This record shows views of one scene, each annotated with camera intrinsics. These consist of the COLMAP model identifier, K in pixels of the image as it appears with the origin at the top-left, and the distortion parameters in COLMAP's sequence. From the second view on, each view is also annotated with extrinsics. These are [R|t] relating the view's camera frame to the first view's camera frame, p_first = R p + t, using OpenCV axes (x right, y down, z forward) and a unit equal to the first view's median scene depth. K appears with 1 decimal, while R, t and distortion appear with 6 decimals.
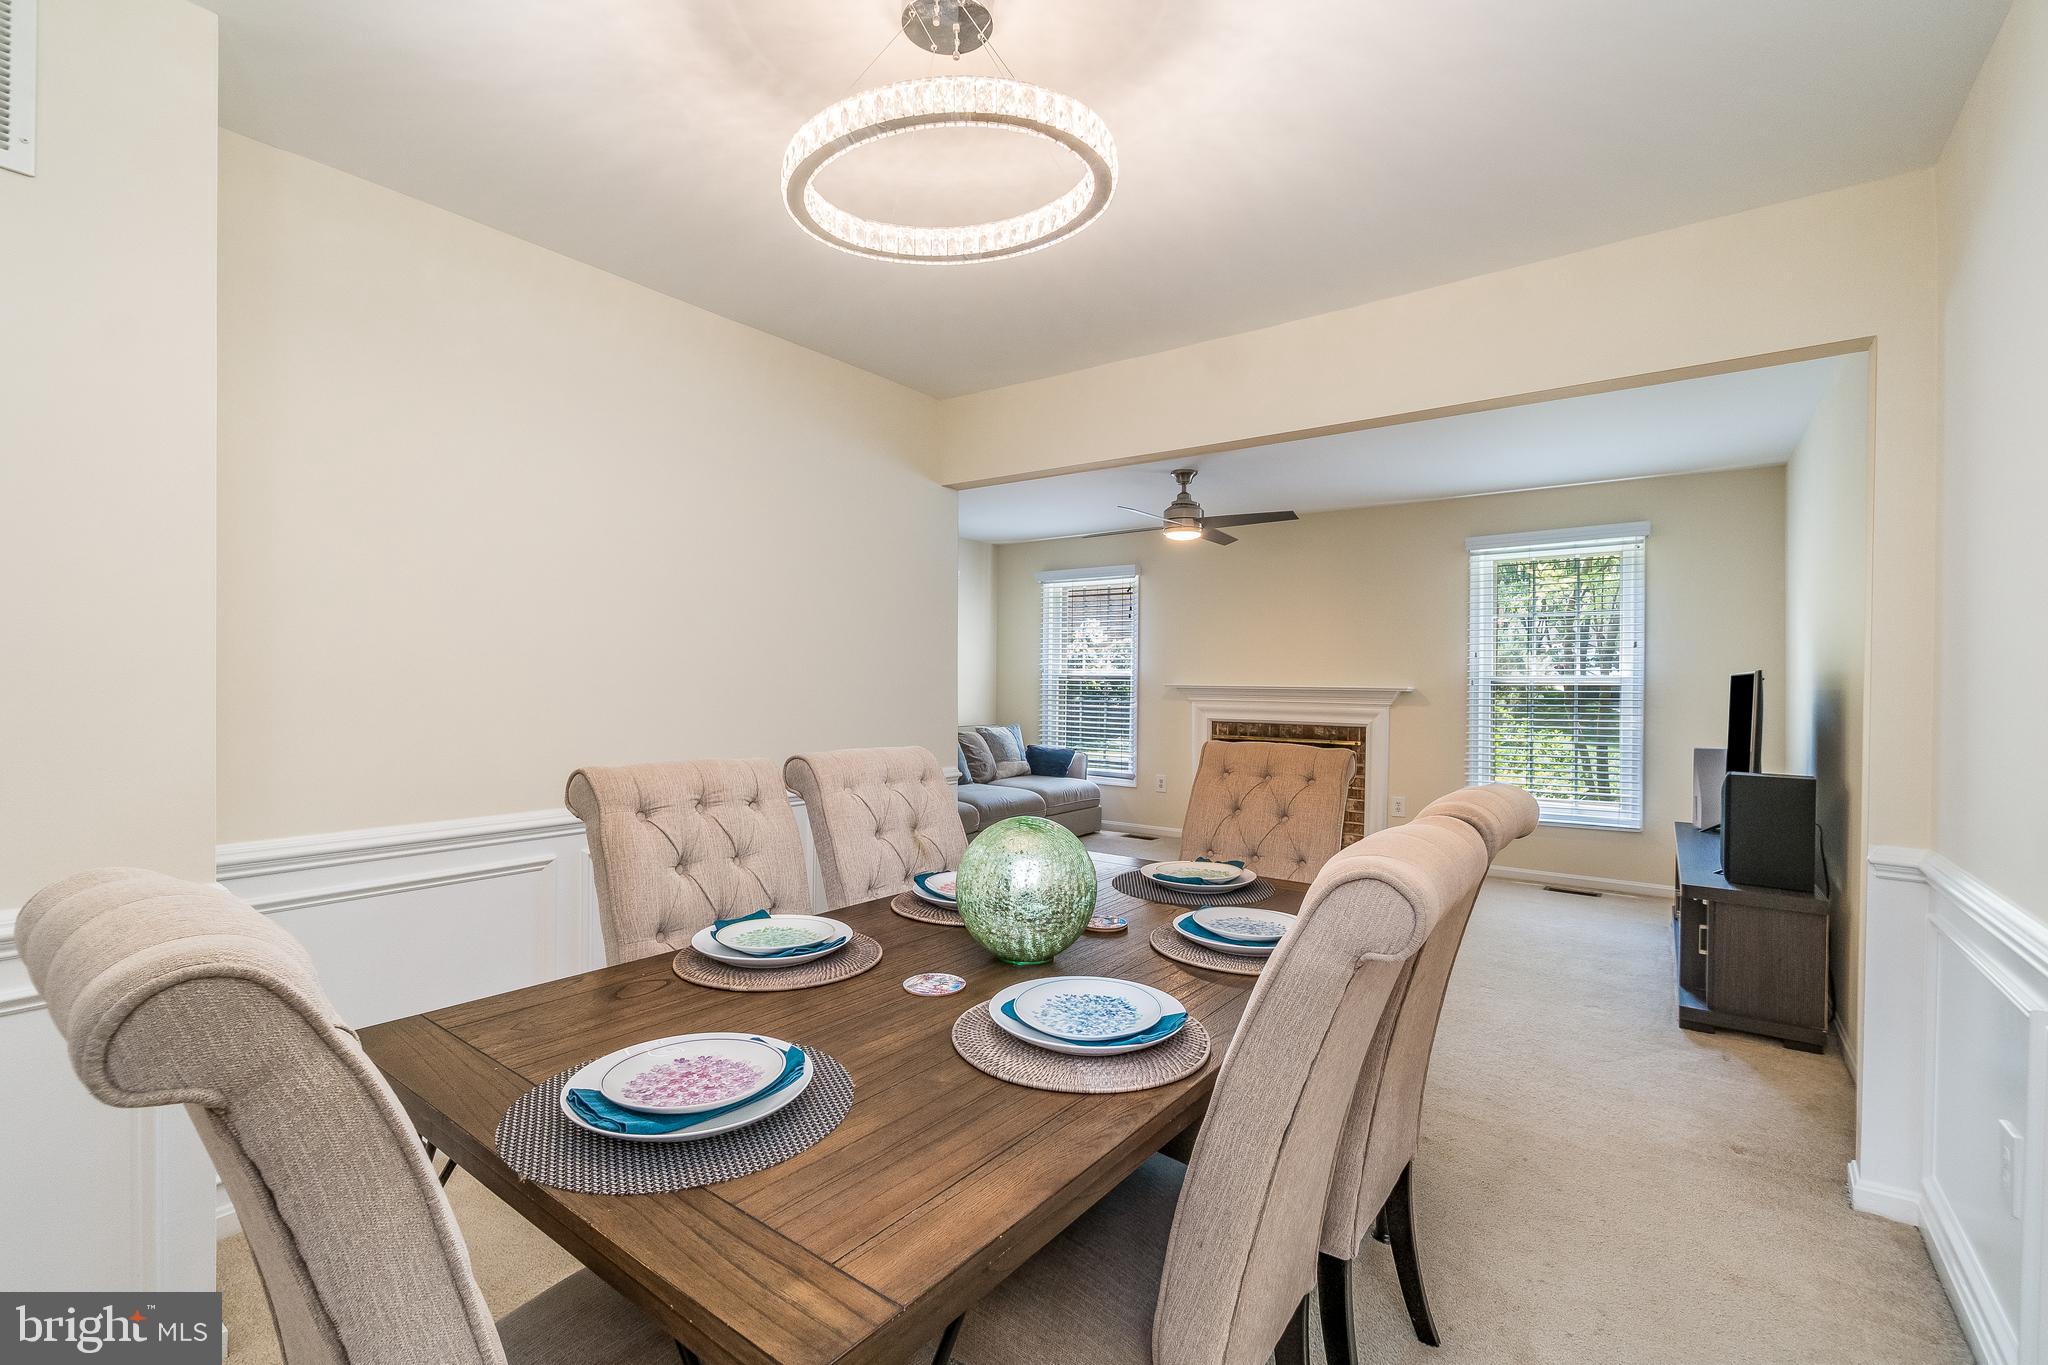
lens RADIAL K [[897.2, 0, 1016.7], [0, 897.2, 683.1], [0, 0, 1]] dist [0.001126, -0.000094]
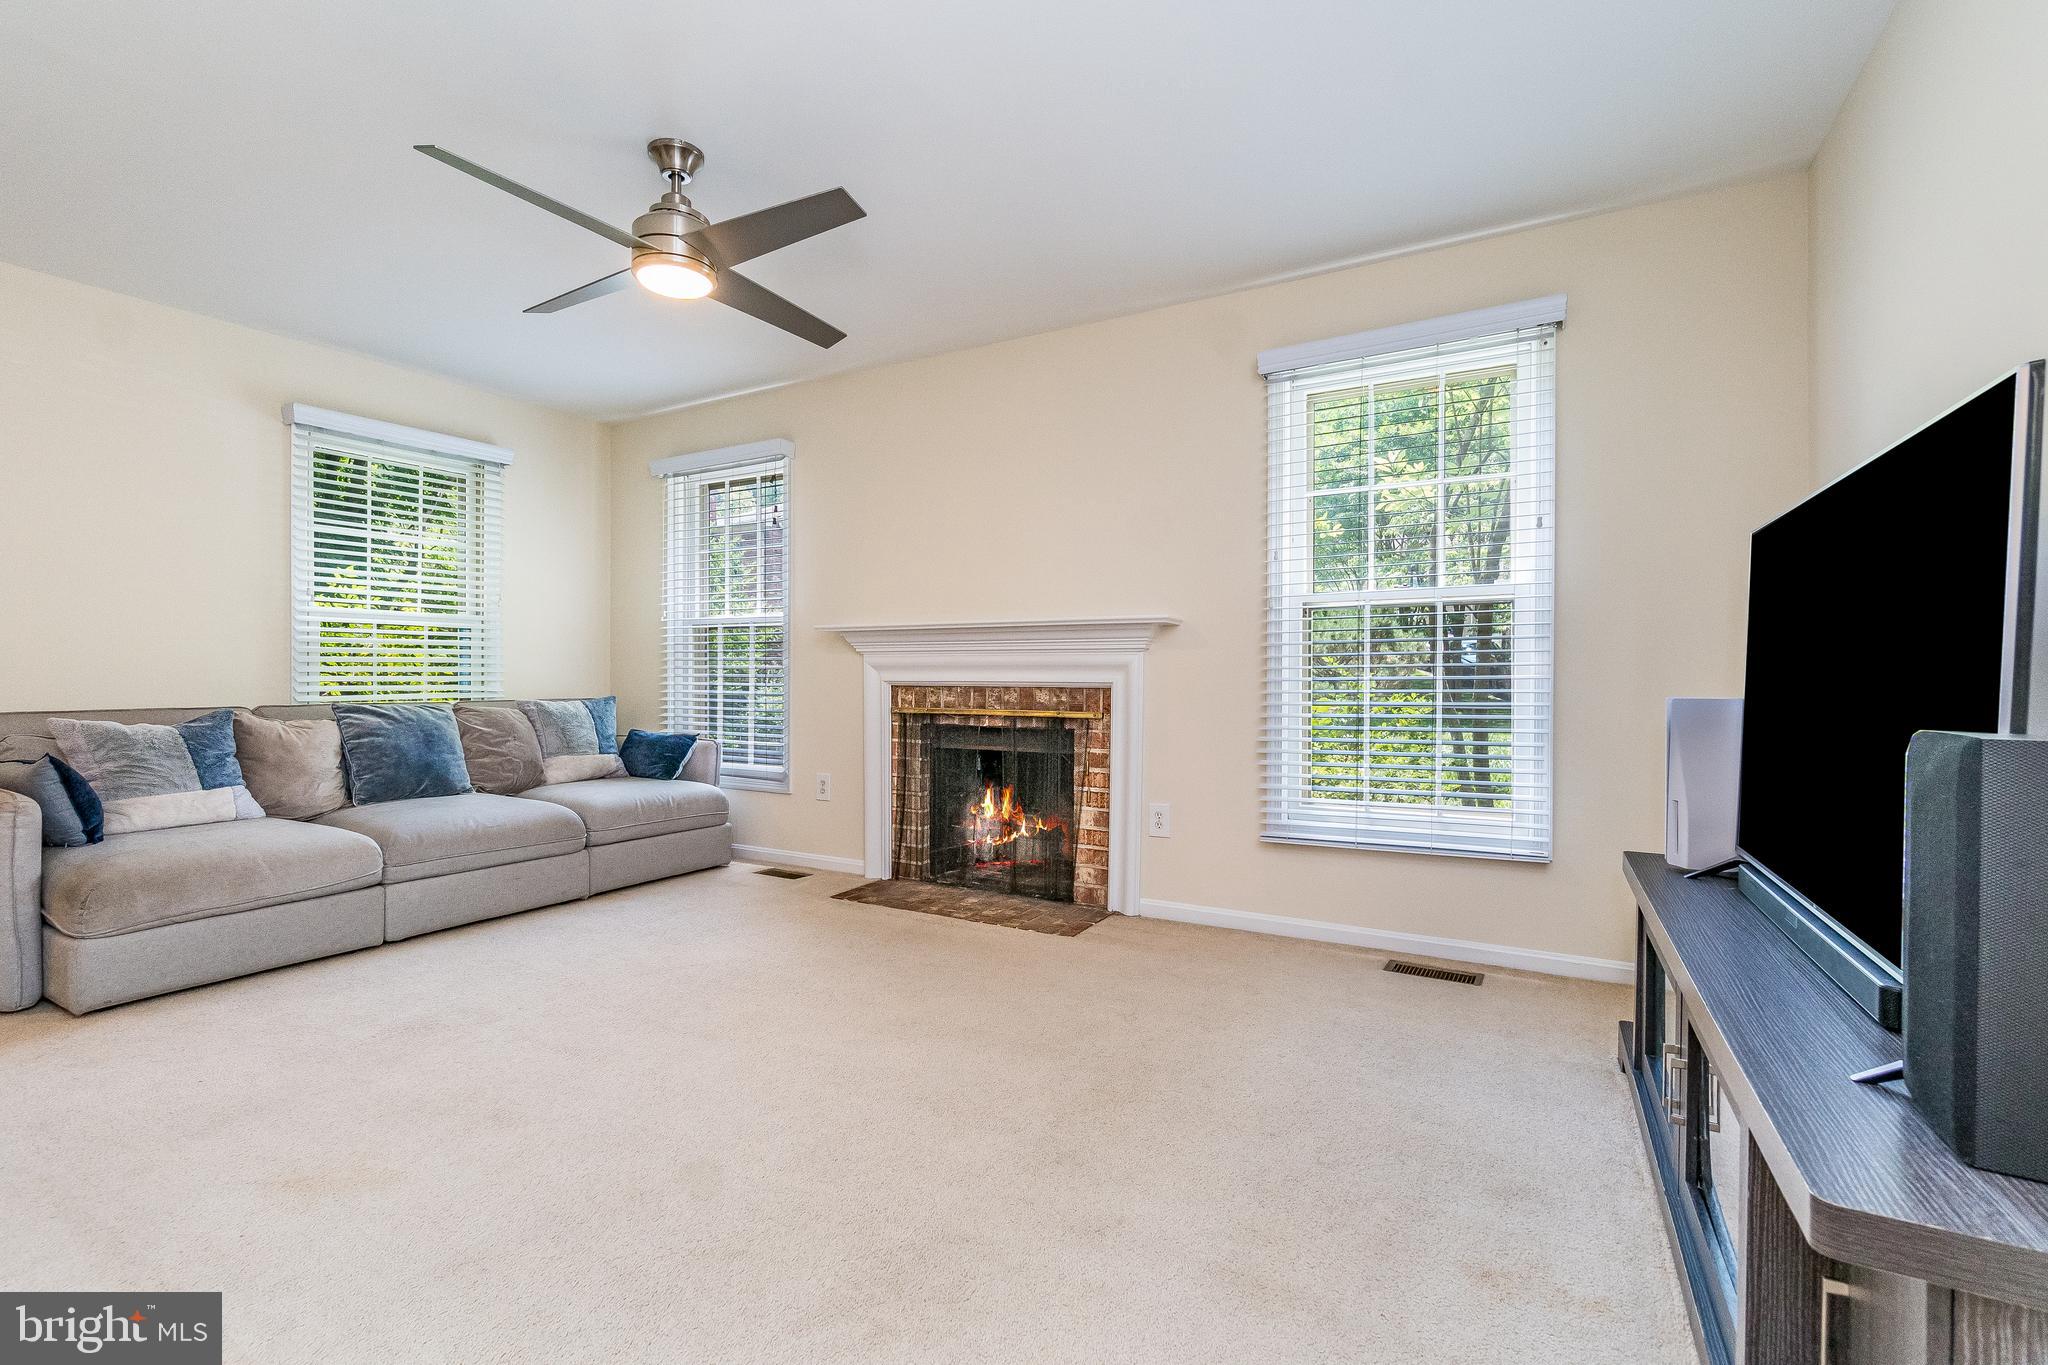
lens RADIAL K [[905.9, 0, 1013.8], [0, 905.9, 686.6], [0, 0, 1]] dist [-0.004964, -0.000458]
pose [[0.994417, -0.008027, 0.105220, 0.264223], [0.007153, 0.999937, 0.008680, 0.043253], [-0.105283, -0.007879, 0.994411, 0.411715]]
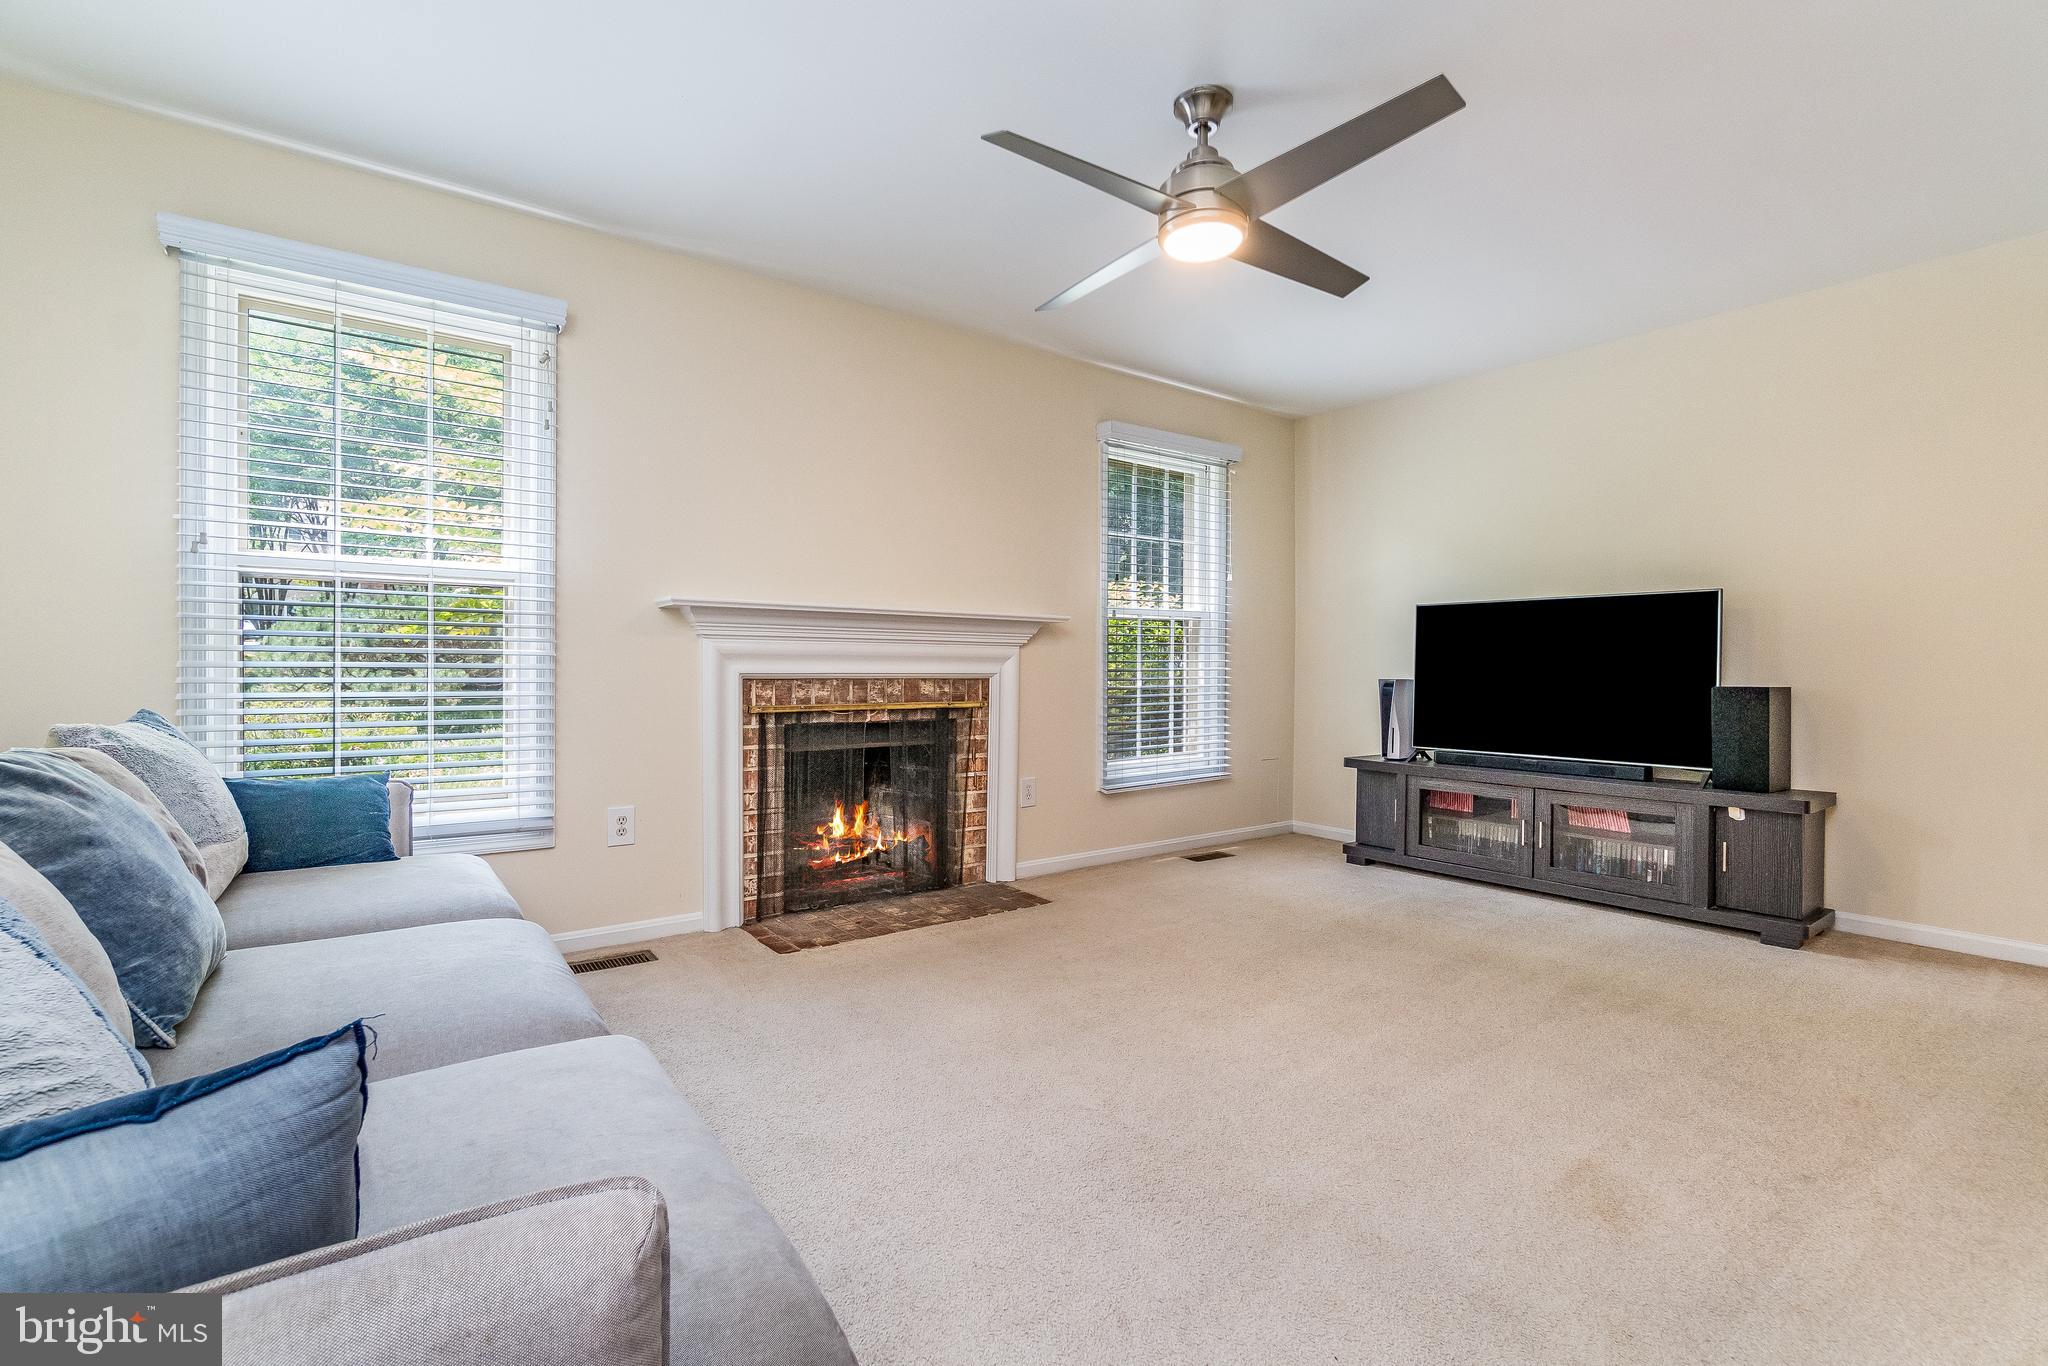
lens RADIAL K [[905.9, 0, 1013.8], [0, 905.9, 687.1], [0, 0, 1]] dist [-0.004964, -0.000458]
pose [[0.300410, -0.031428, 0.953292, -0.232417], [-0.000318, 0.999454, 0.033050, 0.034509], [-0.953810, -0.010231, 0.300236, 0.796351]]
